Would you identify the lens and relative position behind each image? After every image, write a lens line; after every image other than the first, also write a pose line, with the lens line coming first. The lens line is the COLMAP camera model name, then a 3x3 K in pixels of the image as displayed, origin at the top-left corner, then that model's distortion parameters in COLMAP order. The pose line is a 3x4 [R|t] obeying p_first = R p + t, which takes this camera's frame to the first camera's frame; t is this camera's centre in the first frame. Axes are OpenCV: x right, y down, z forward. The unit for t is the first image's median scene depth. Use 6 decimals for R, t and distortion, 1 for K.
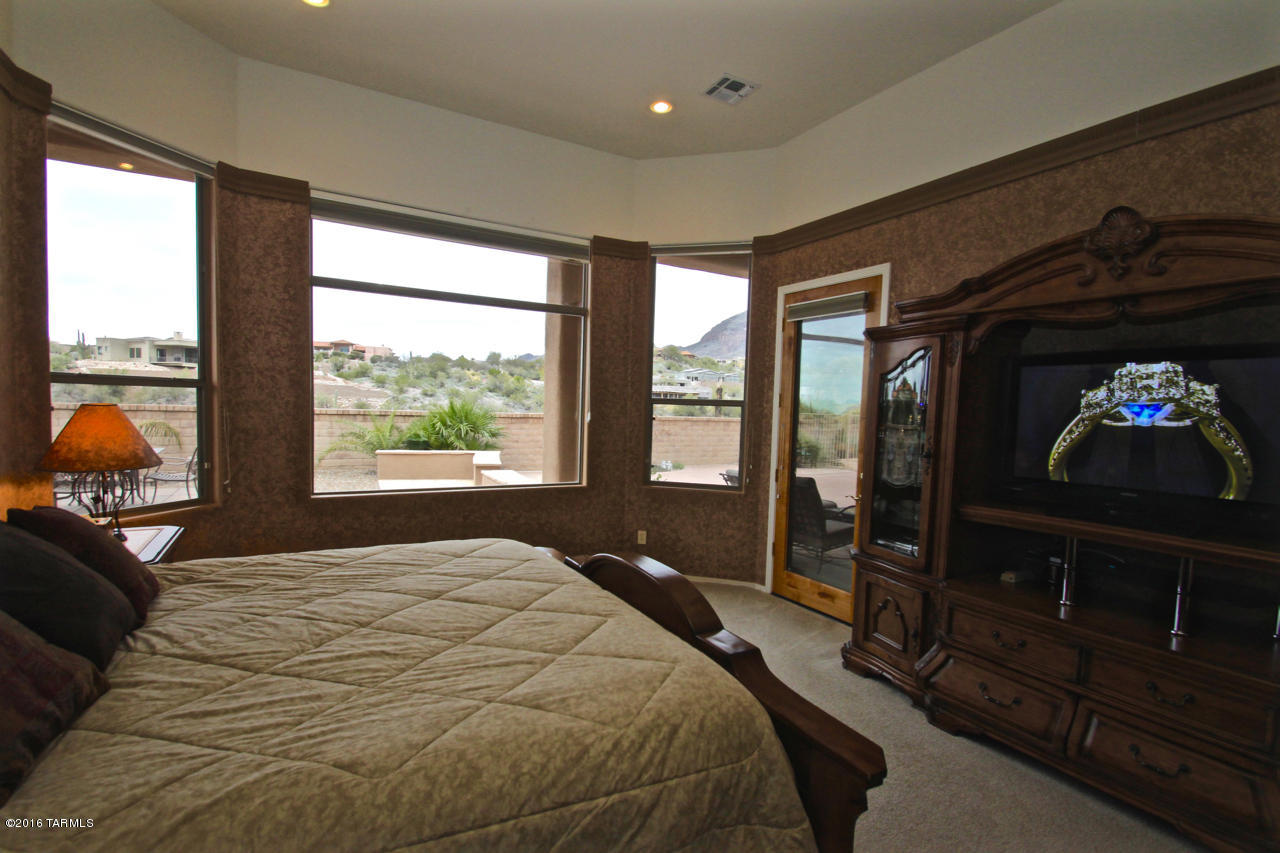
lens RADIAL K [[598.5, 0, 627.8], [0, 598.5, 445.7], [0, 0, 1]] dist [0.017067, -0.021548]
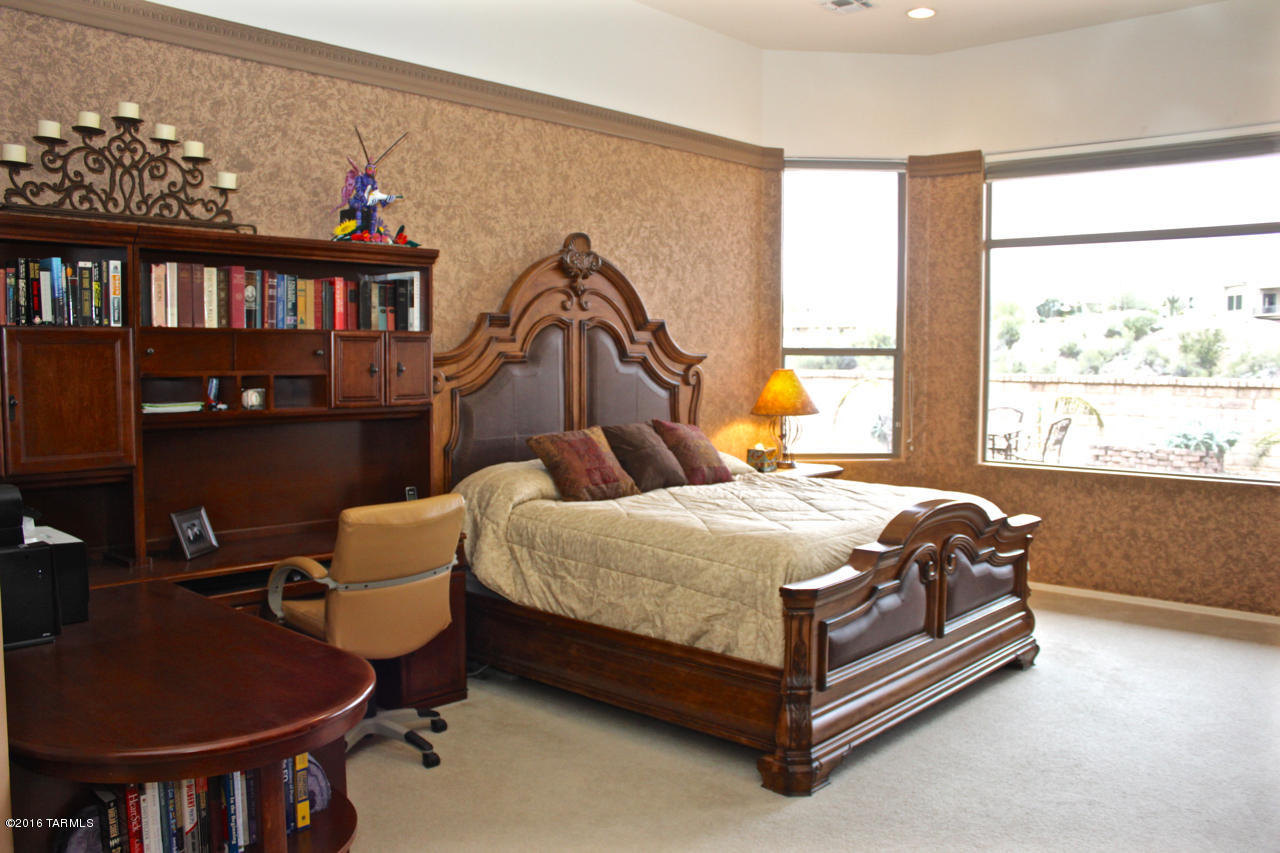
lens RADIAL K [[1046.9, 0, 640.0], [0, 1046.9, 426.5], [0, 0, 1]] dist [-0.161633, 0.136051]
pose [[0.322538, 0.036560, -0.945850, 0.937691], [-0.055729, 0.998254, 0.019582, 0.024552], [0.944914, 0.046396, 0.324012, -0.079784]]
